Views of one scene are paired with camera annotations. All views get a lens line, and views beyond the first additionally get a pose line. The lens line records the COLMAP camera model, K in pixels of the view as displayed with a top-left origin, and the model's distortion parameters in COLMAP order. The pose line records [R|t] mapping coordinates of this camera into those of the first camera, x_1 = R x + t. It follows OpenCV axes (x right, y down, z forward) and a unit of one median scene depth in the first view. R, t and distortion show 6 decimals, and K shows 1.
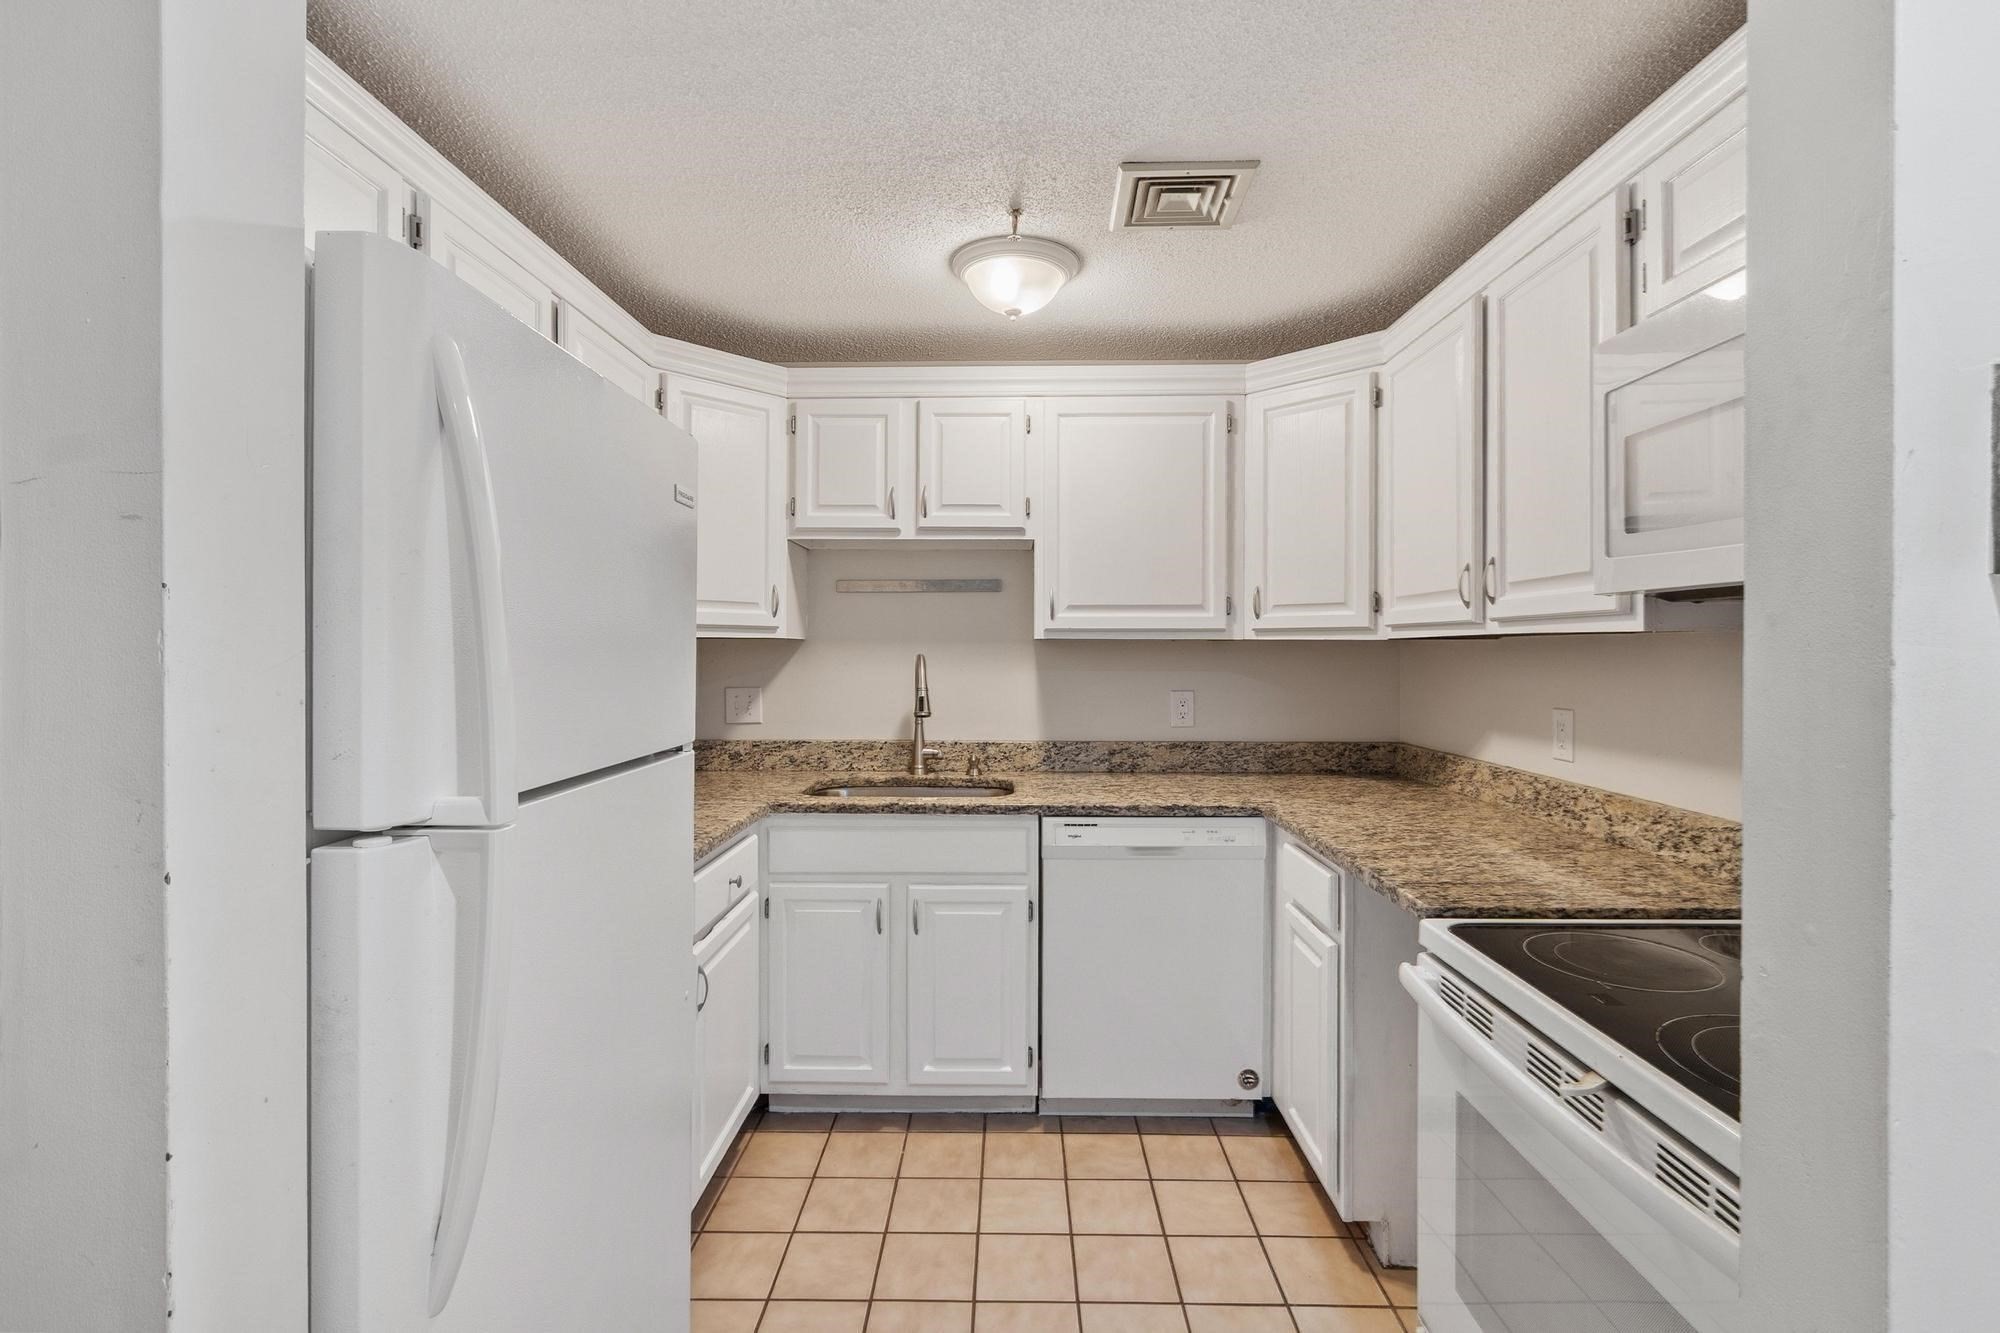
lens RADIAL K [[876.8, 0, 1000.0], [0, 876.8, 666.5], [0, 0, 1]] dist [0.000895, -0.000226]
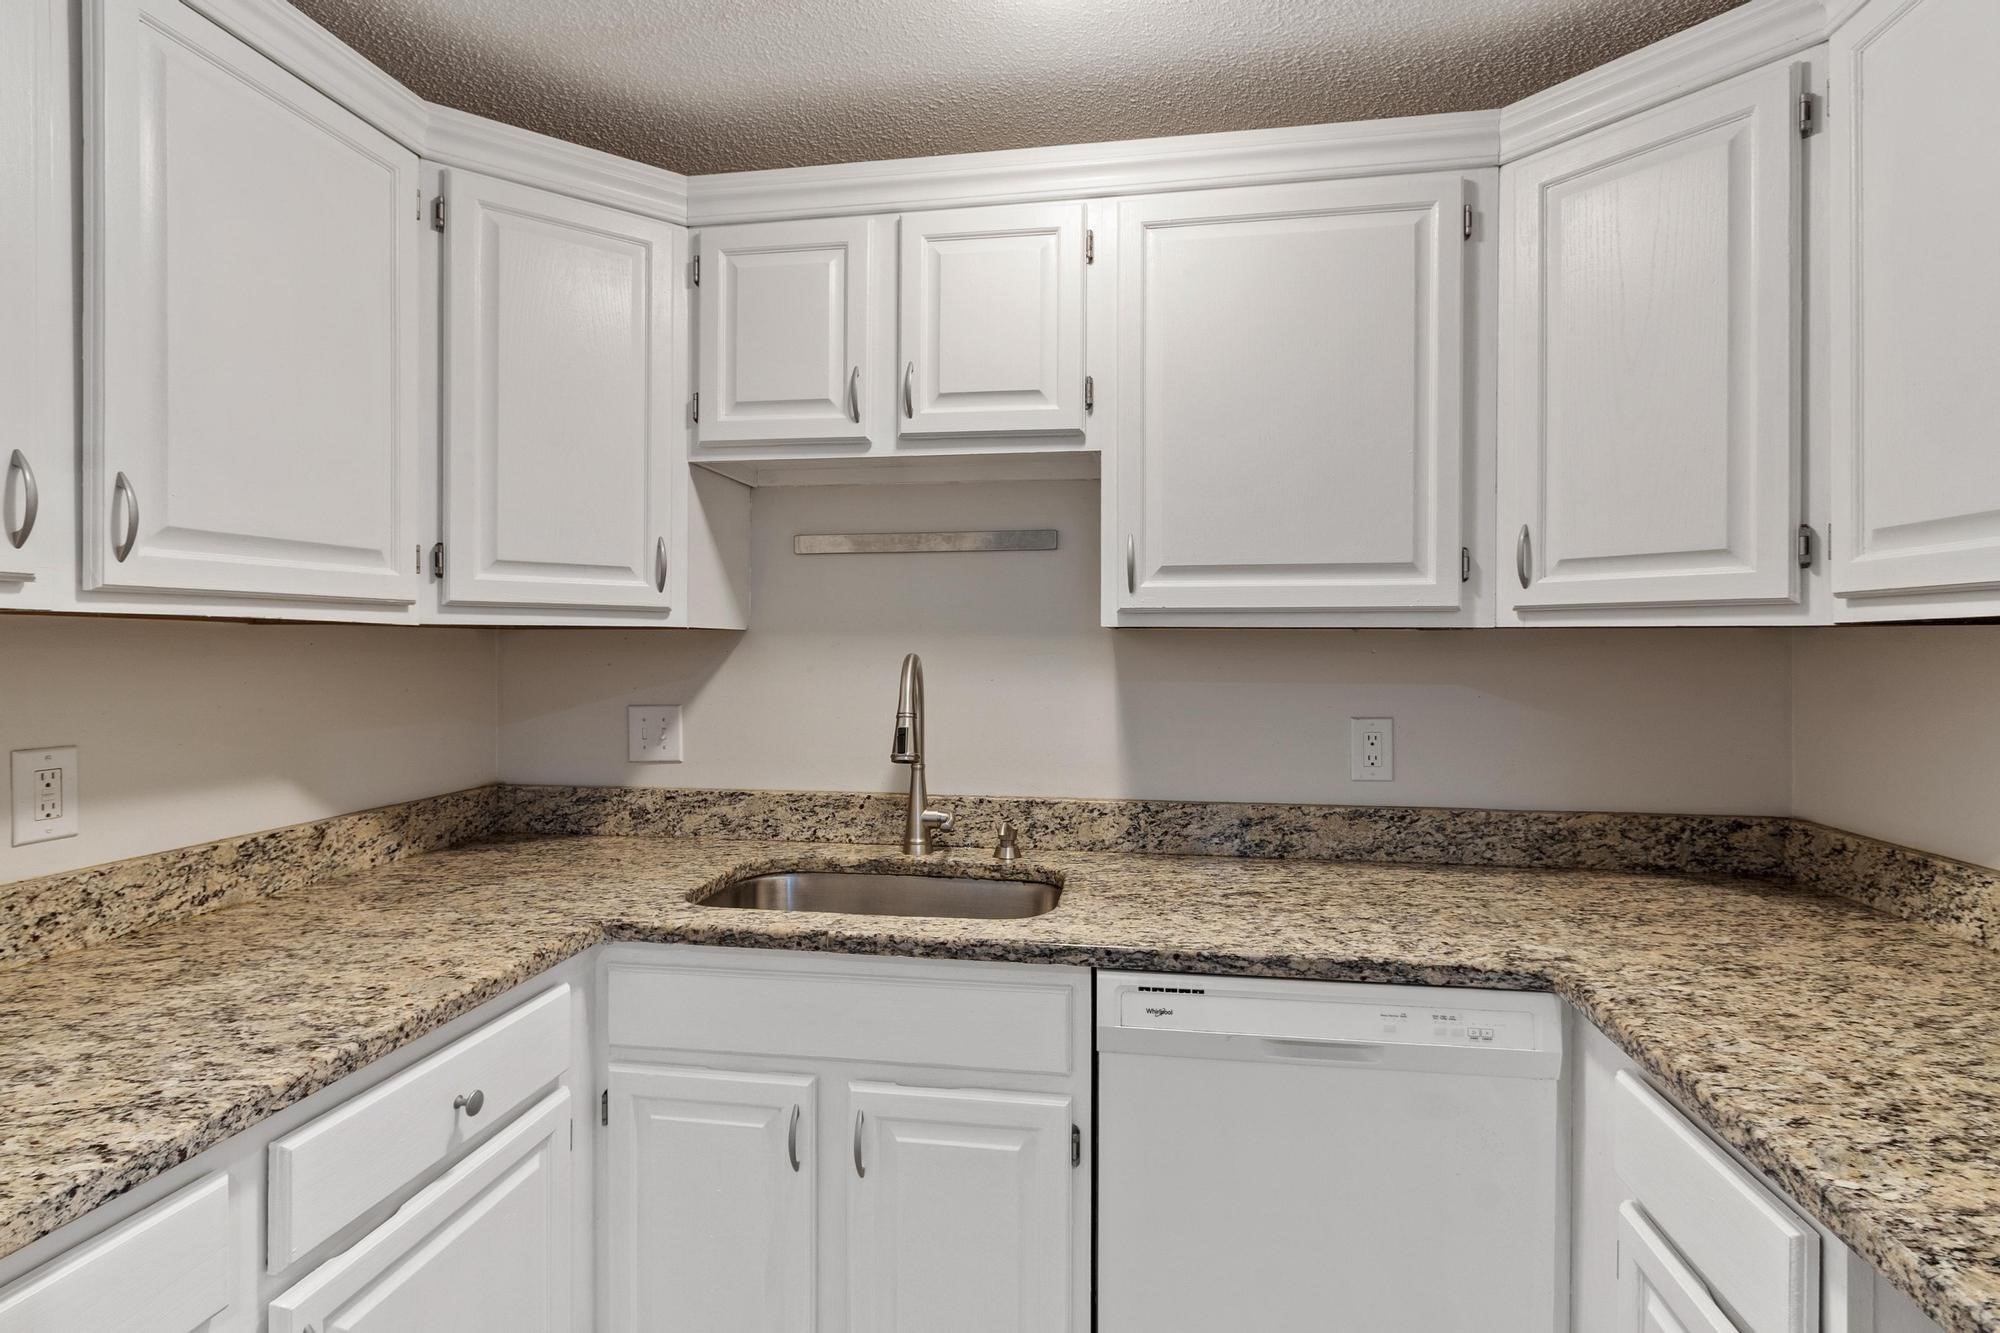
lens RADIAL K [[994.0, 0, 999.0], [0, 994.0, 659.6], [0, 0, 1]] dist [-0.000599, -0.000921]
pose [[0.990333, 0.001737, -0.138700, 0.063284], [-0.002510, 0.999982, -0.005395, -0.007022], [0.138688, 0.005691, 0.990320, 0.359825]]
